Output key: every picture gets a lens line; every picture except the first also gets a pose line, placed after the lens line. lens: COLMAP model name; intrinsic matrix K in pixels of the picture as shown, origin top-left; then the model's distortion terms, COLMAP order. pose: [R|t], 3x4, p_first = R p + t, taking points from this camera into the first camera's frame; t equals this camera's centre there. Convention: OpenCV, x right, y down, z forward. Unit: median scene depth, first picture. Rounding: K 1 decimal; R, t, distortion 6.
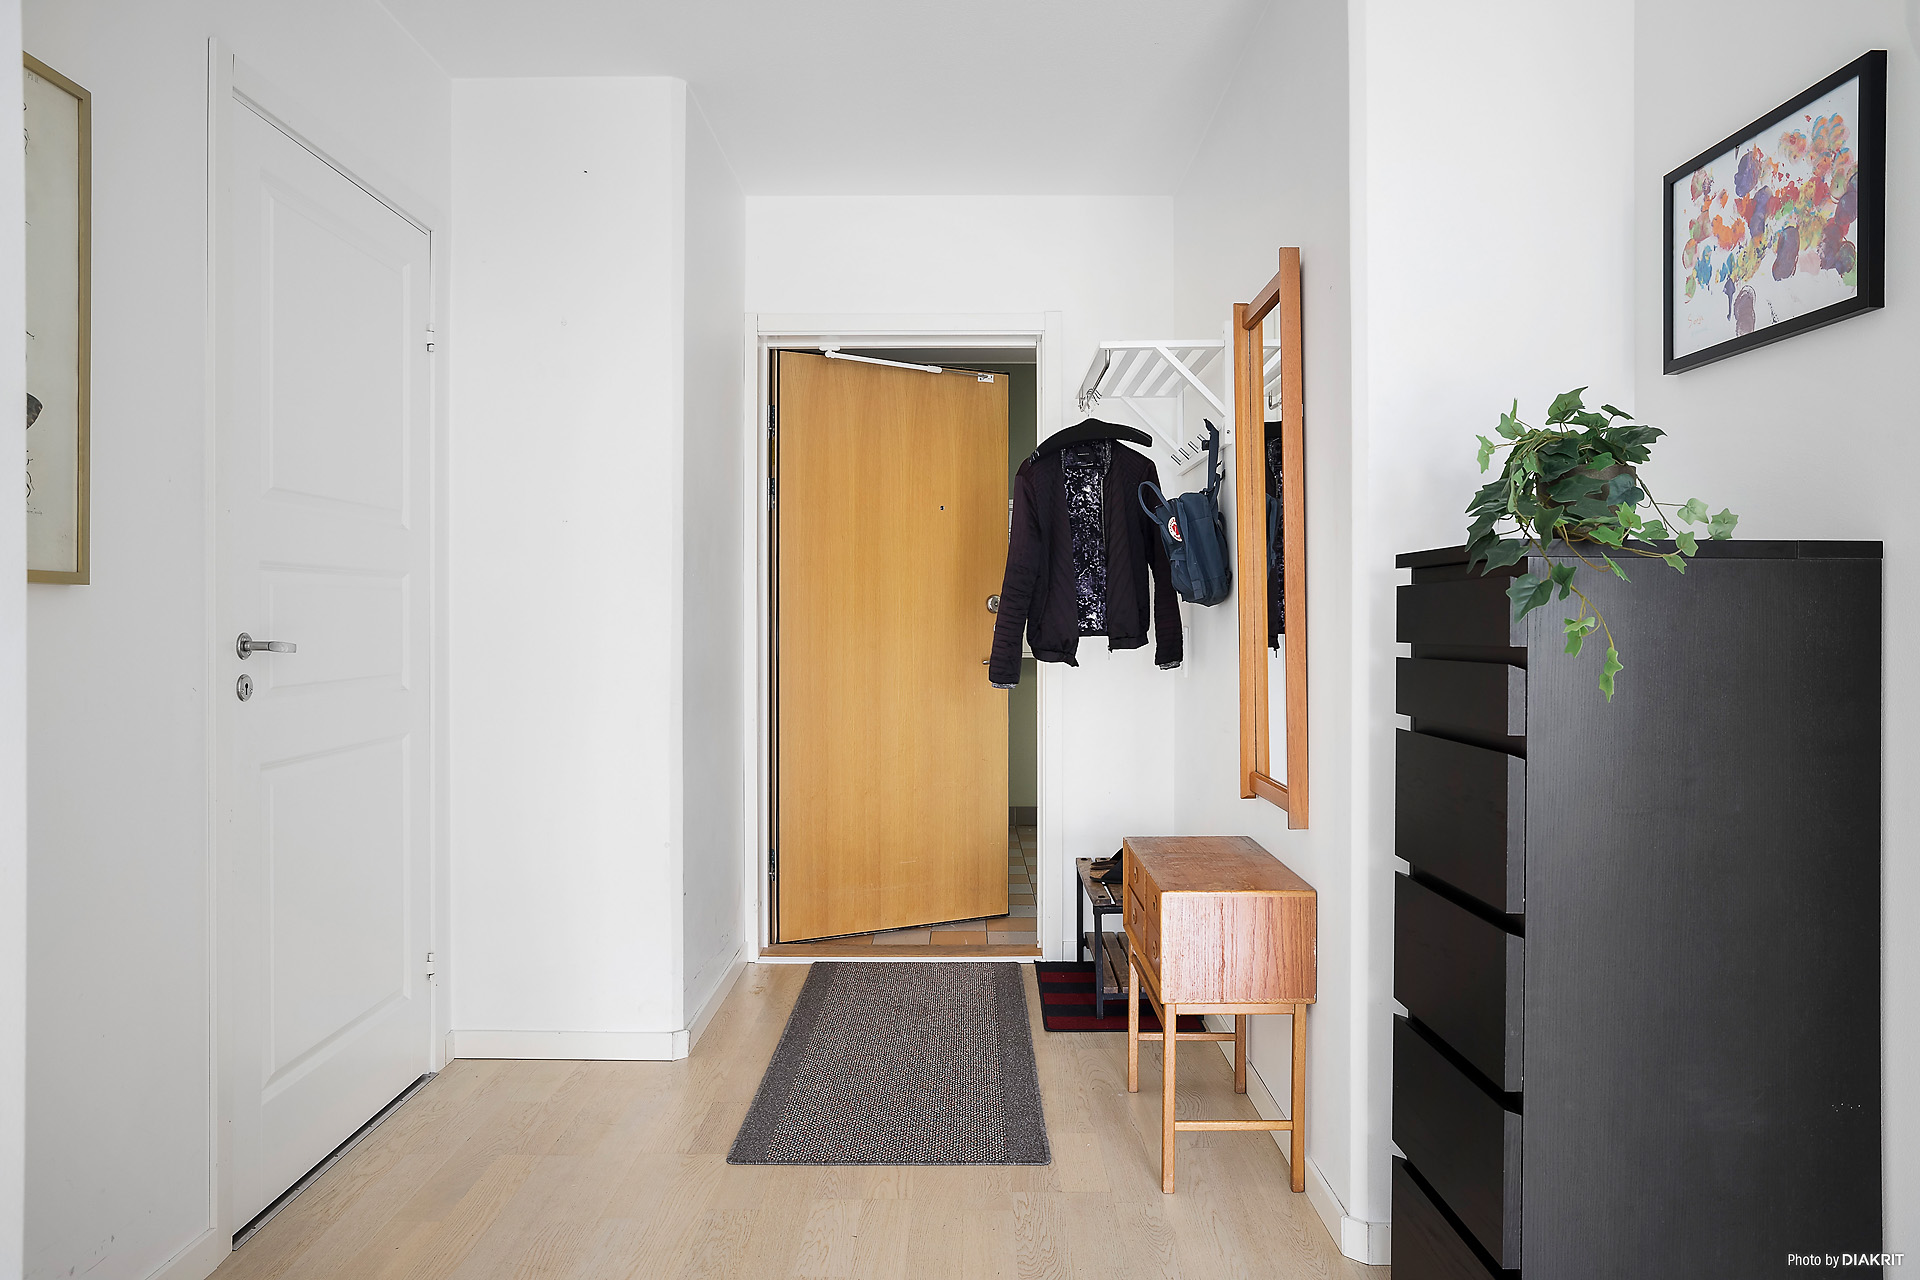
lens RADIAL K [[1194.9, 0, 973.6], [0, 1194.9, 625.8], [0, 0, 1]] dist [-0.010489, 0.014967]
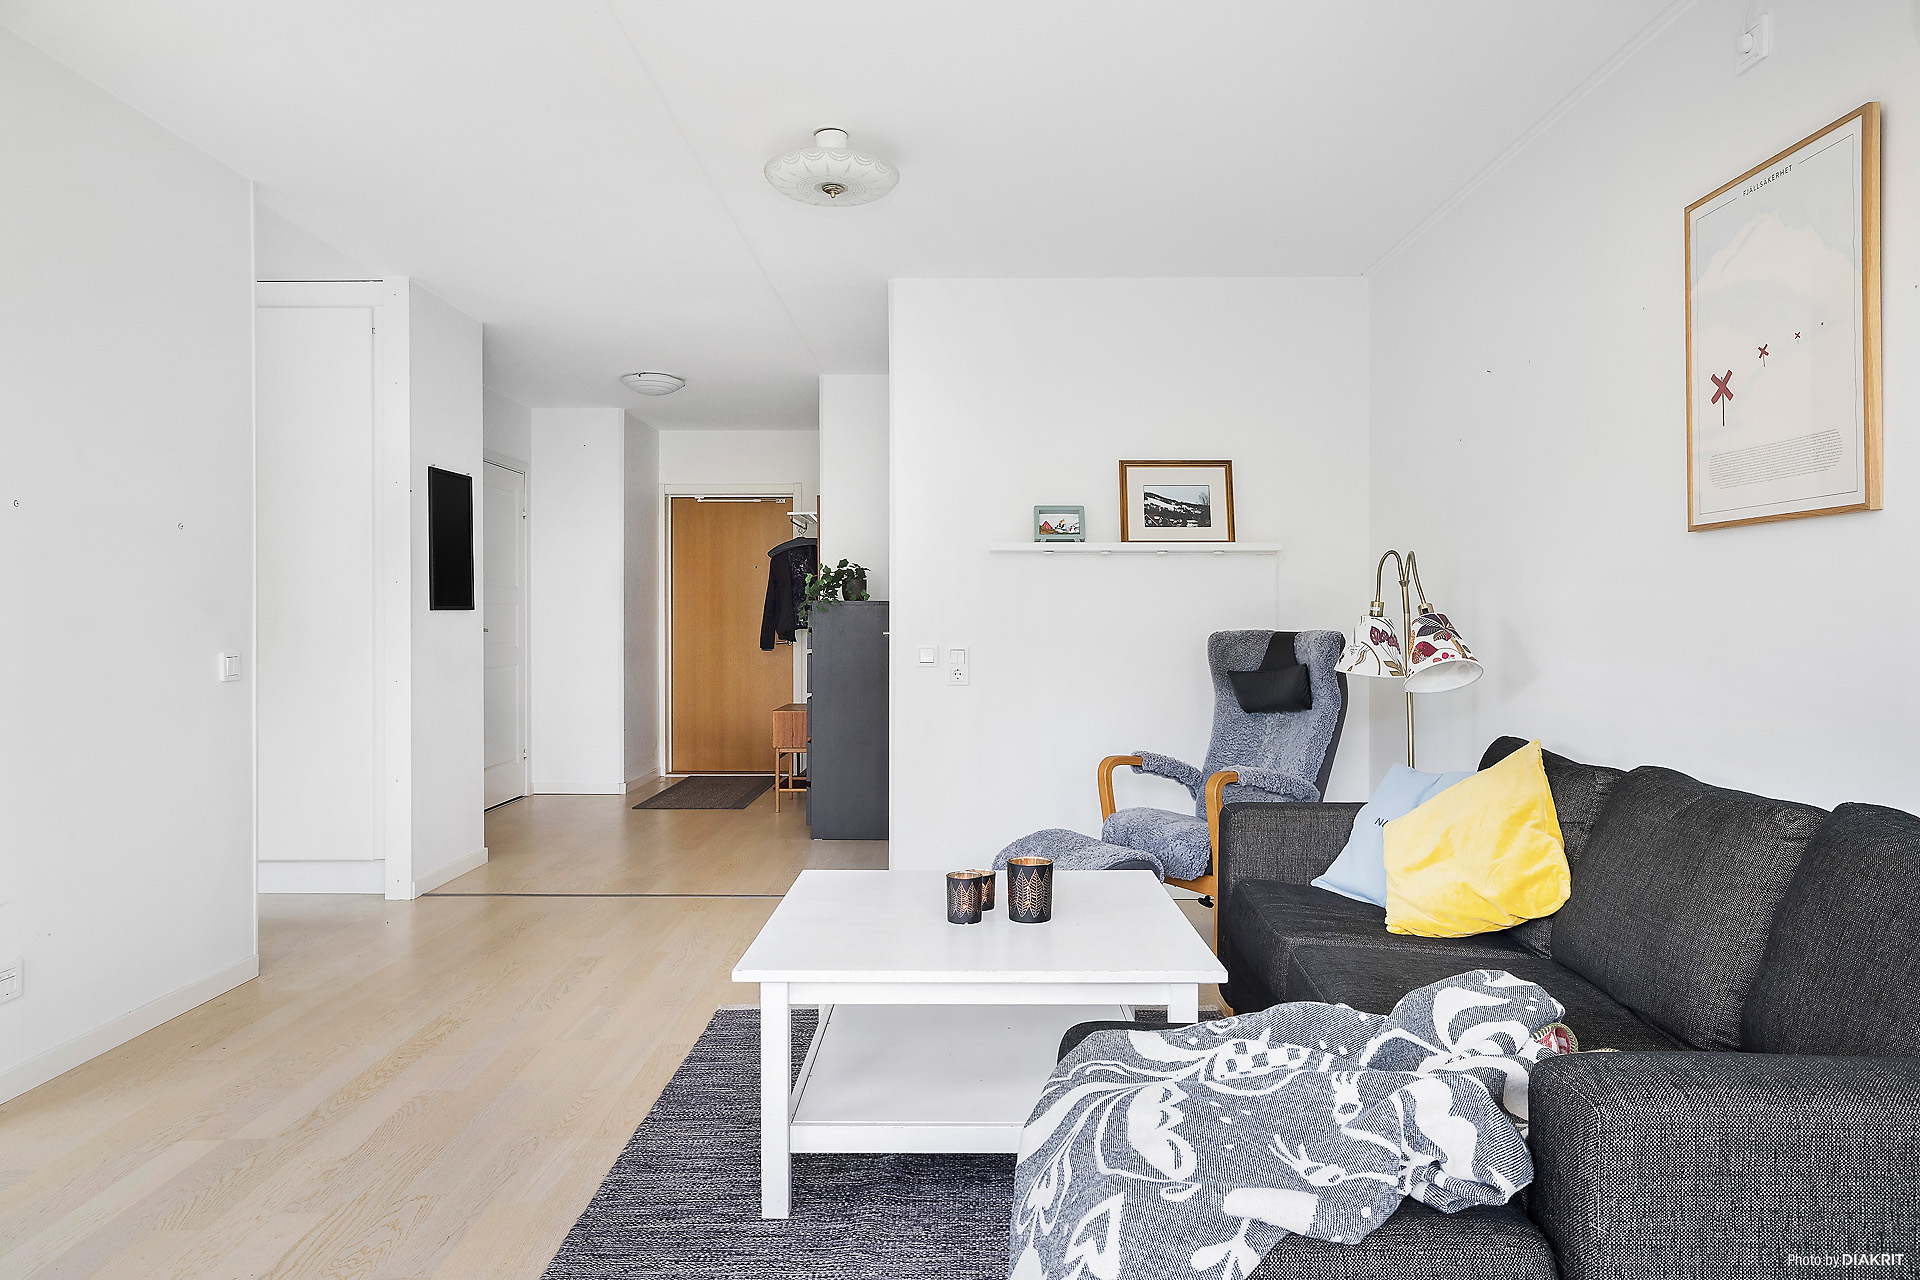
lens RADIAL K [[1185.6, 0, 976.7], [0, 1185.6, 639.9], [0, 0, 1]] dist [0.004105, -0.001176]
pose [[0.999938, 0.003502, -0.010603, 0.513322], [-0.003446, 0.999980, 0.005317, 0.018331], [0.010622, -0.005280, 0.999930, -1.455252]]
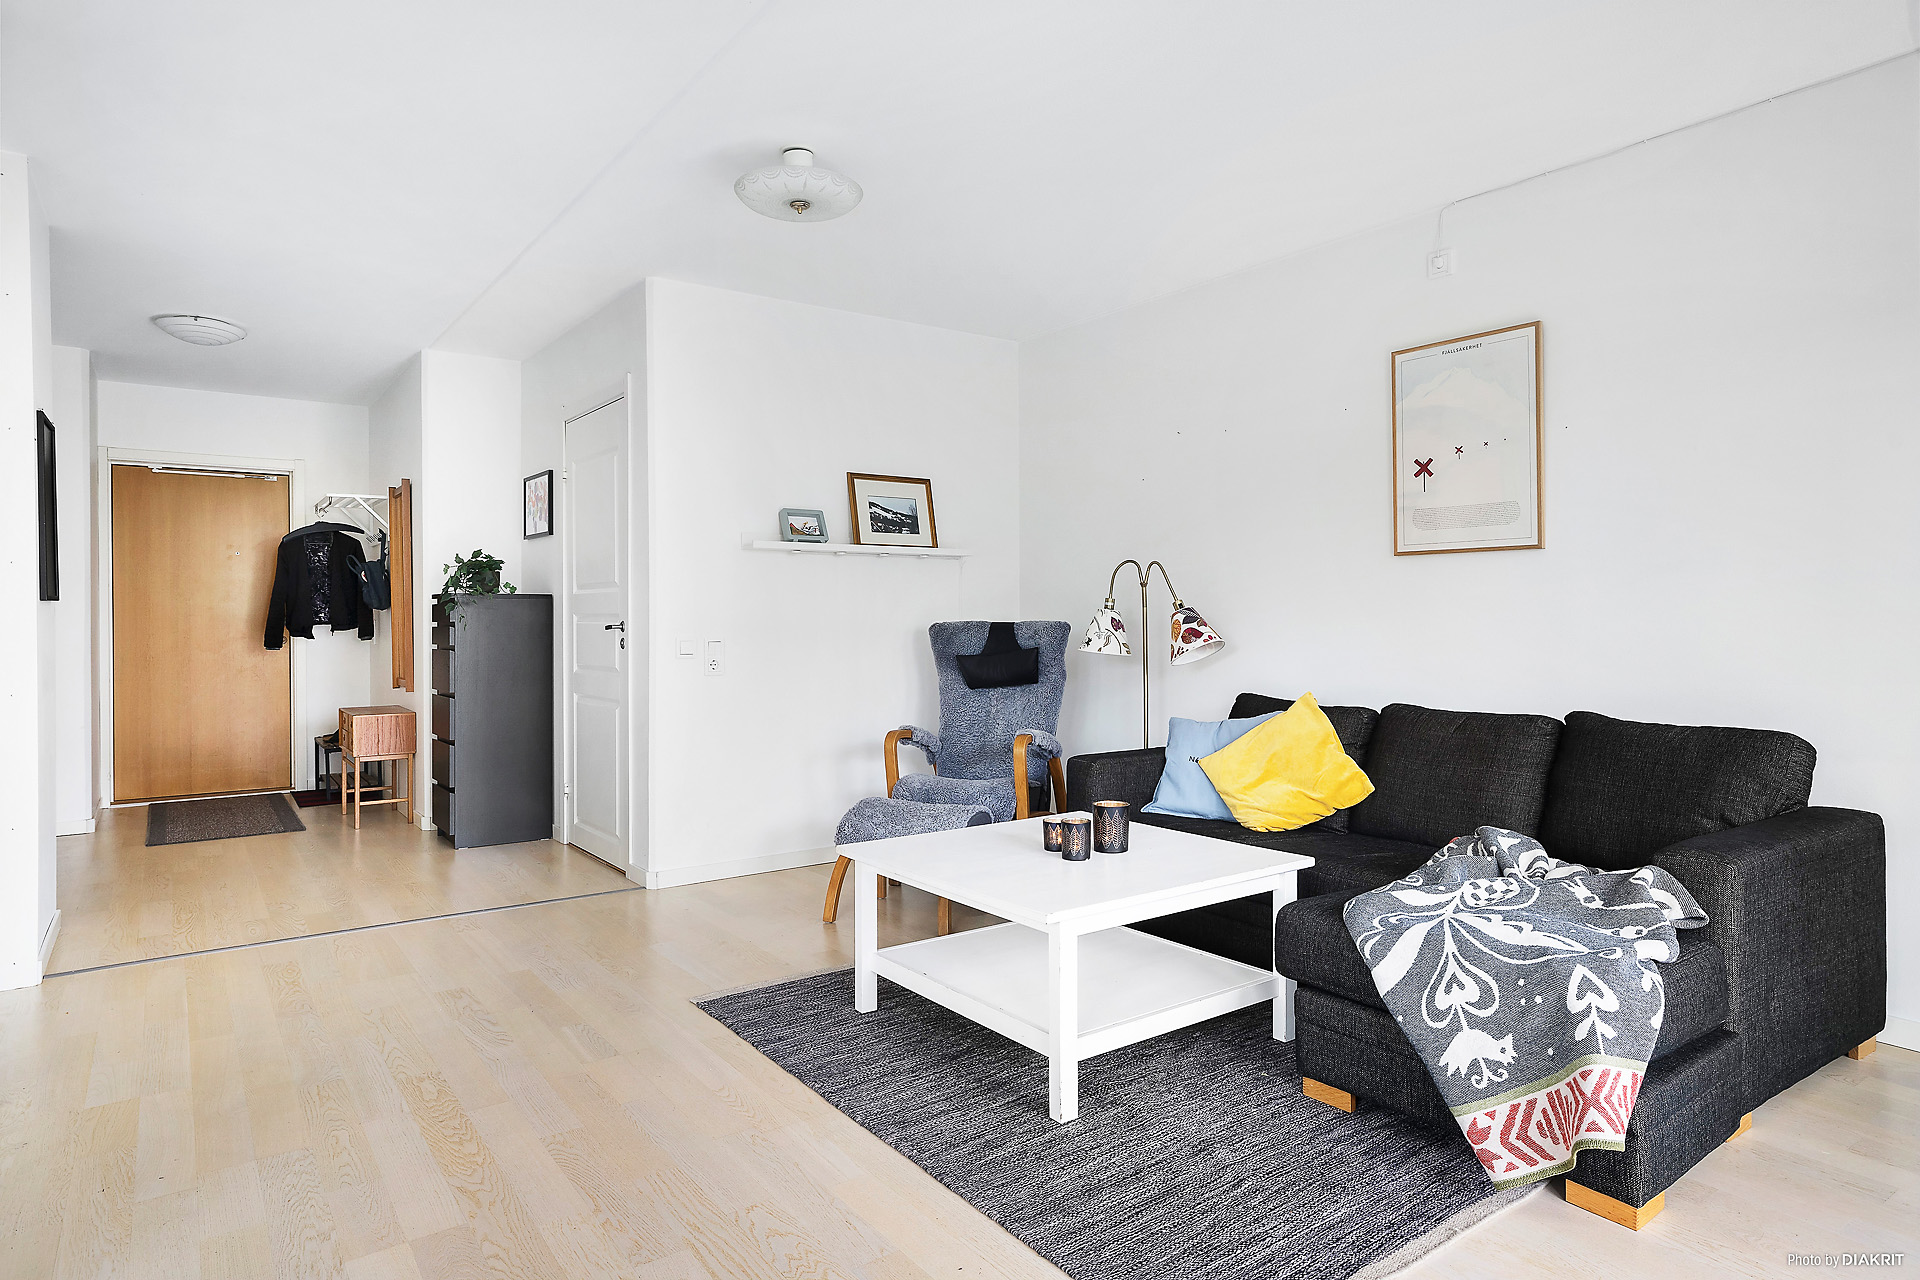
lens RADIAL K [[1105.1, 0, 968.7], [0, 1105.1, 630.9], [0, 0, 1]] dist [-0.003679, 0.001306]
pose [[0.810584, -0.006712, 0.585583, -0.126016], [0.006216, 0.999977, 0.002858, 0.022871], [-0.585589, 0.001323, 0.810607, -1.334734]]
